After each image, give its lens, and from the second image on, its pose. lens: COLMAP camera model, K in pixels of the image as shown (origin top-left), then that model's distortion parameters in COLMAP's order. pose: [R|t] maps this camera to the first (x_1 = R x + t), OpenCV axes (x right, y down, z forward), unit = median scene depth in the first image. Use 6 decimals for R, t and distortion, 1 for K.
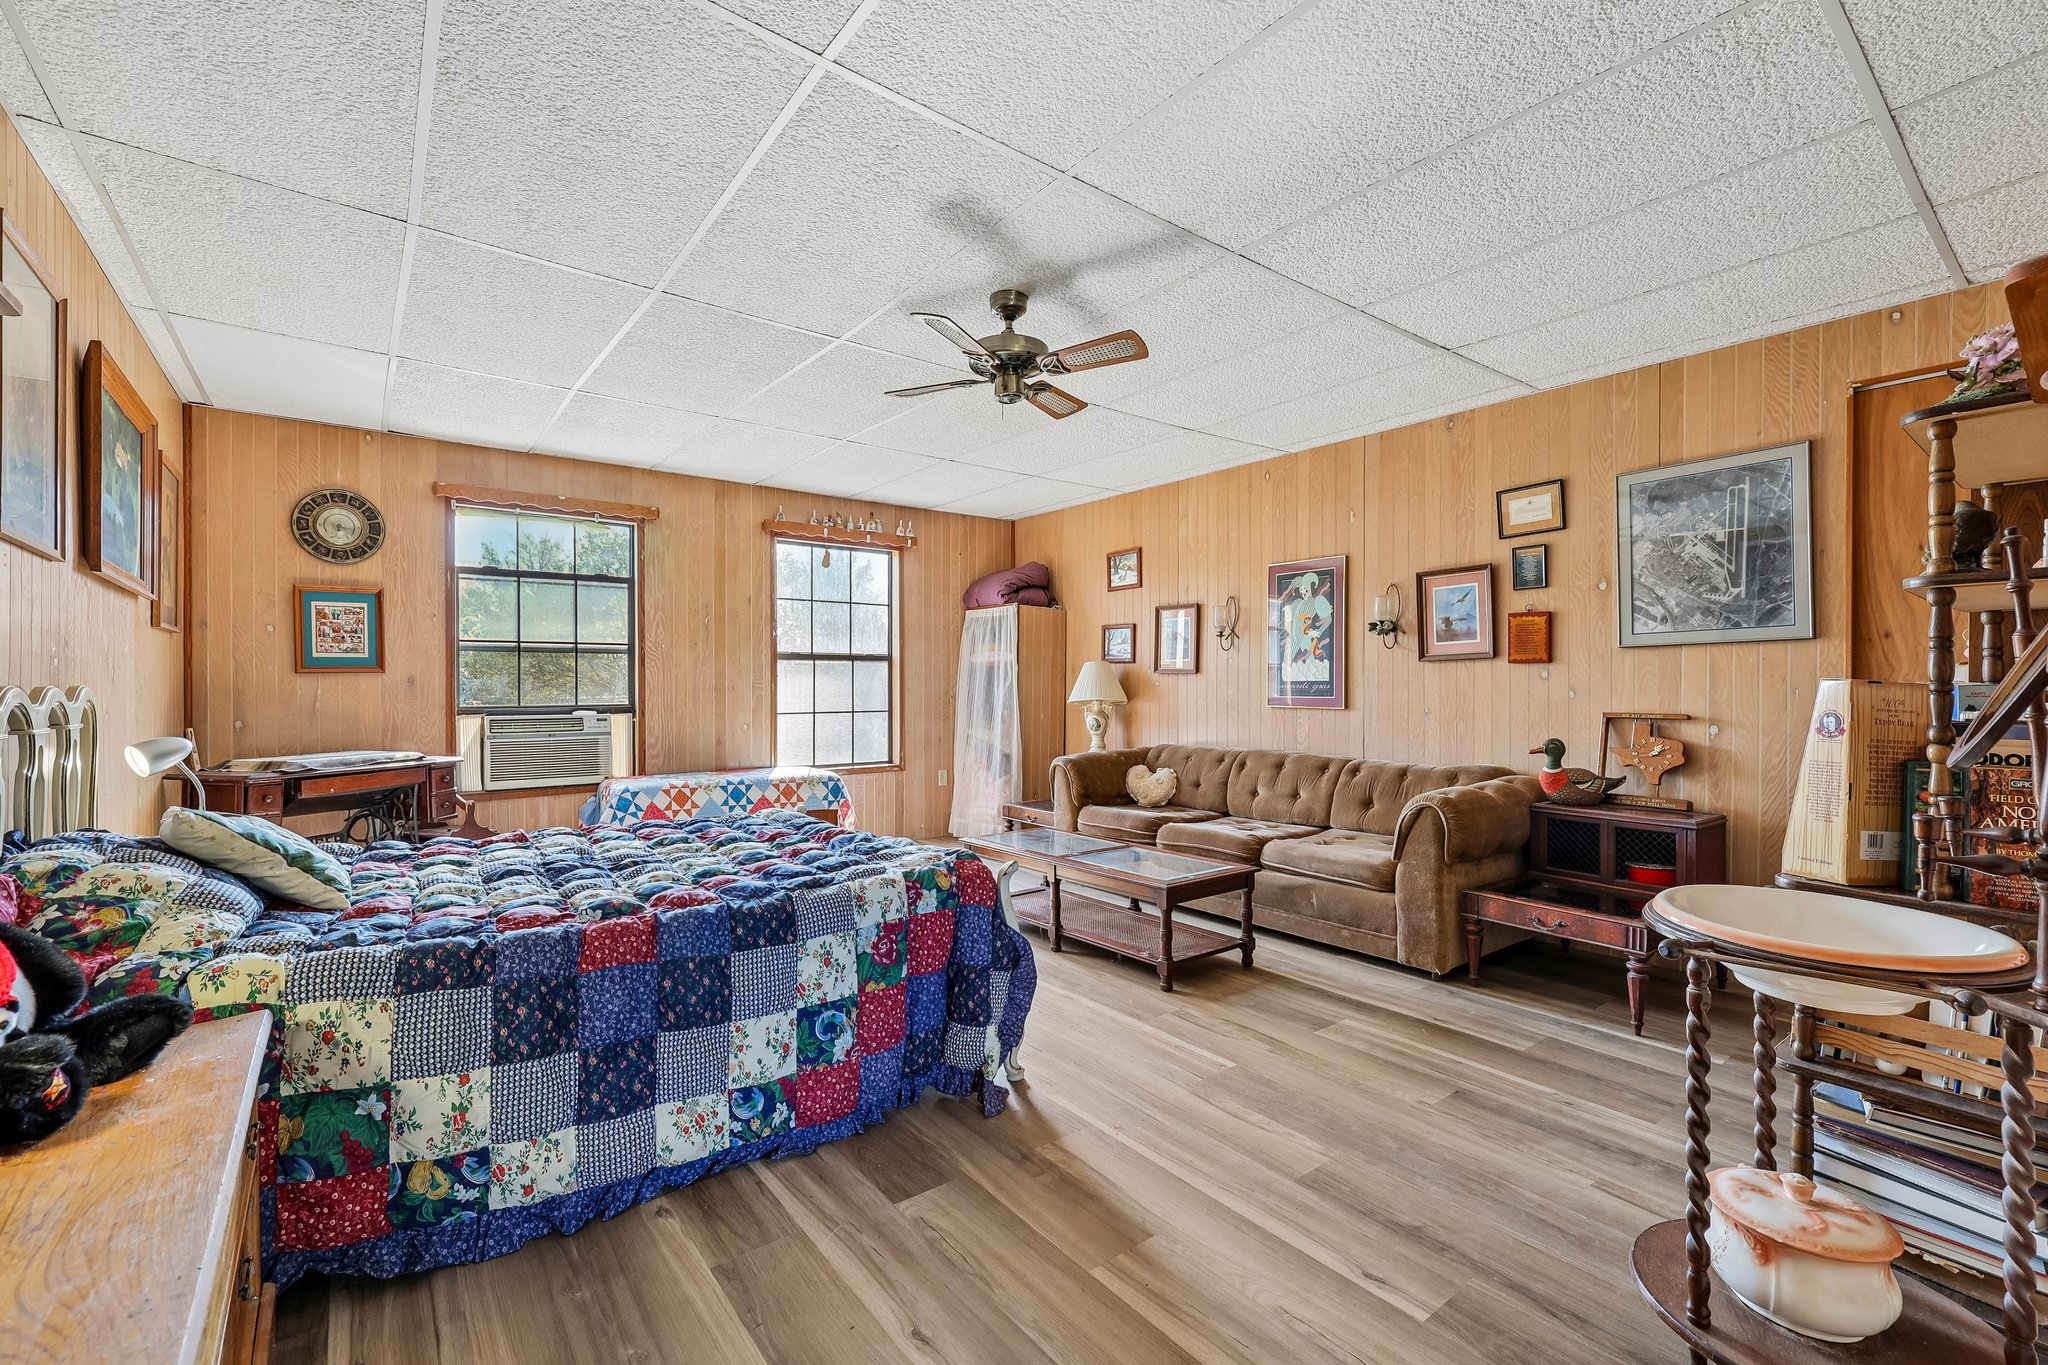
lens RADIAL K [[868.4, 0, 1027.3], [0, 868.4, 686.5], [0, 0, 1]] dist [-0.004924, 0.001303]
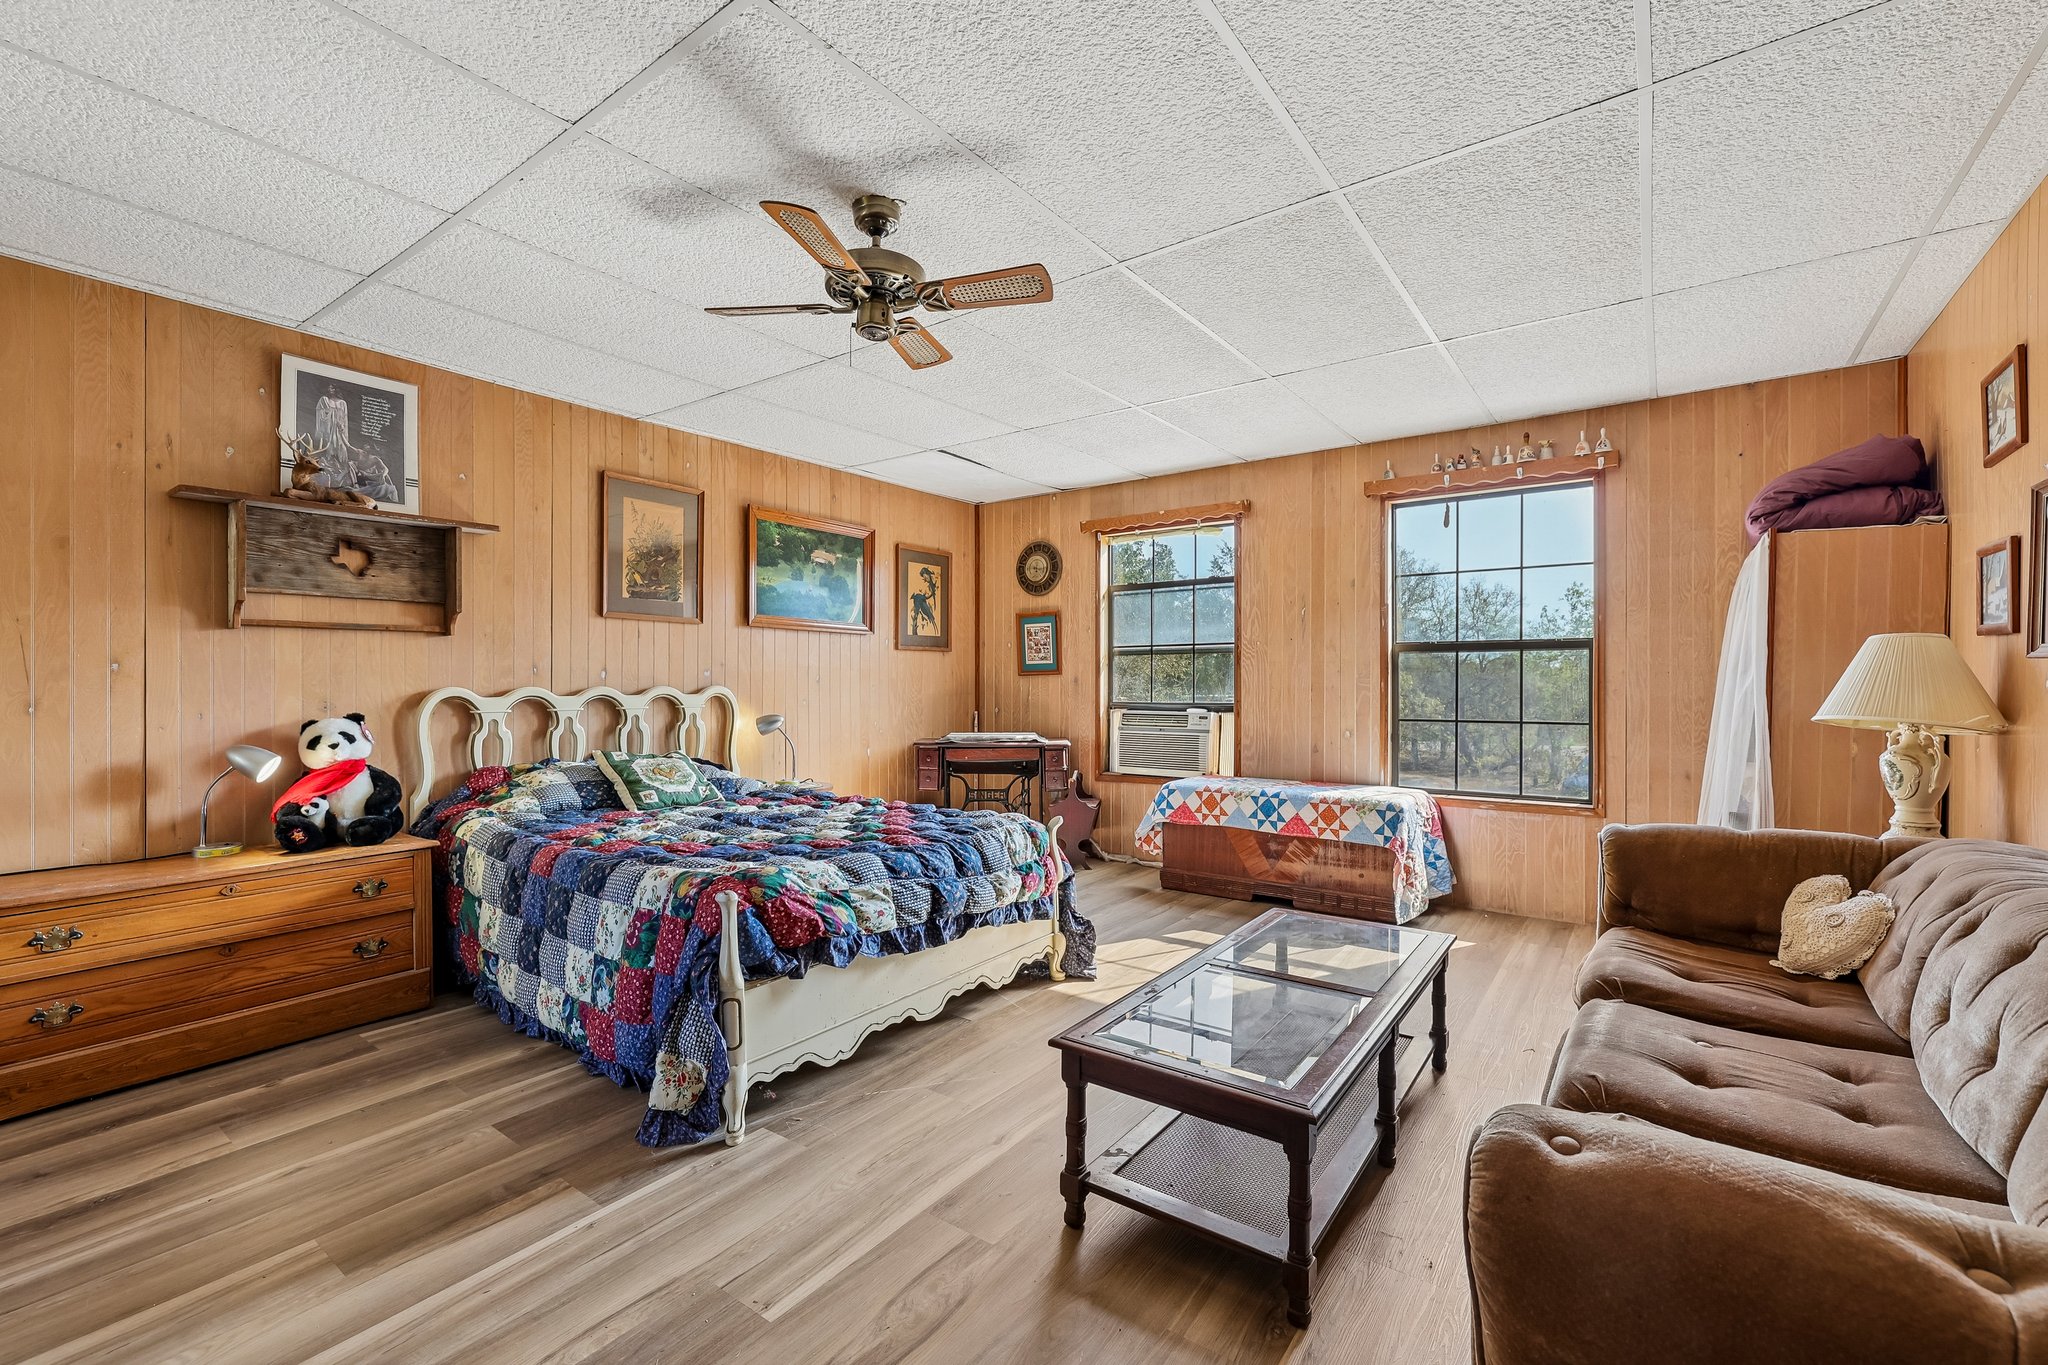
lens RADIAL K [[868.4, 0, 1026.2], [0, 868.4, 679.5], [0, 0, 1]] dist [-0.004924, 0.001303]
pose [[0.275457, -0.002392, -0.961310, 0.444650], [-0.000931, 0.999996, -0.002755, -0.004045], [0.961313, 0.001654, 0.275453, 0.513734]]
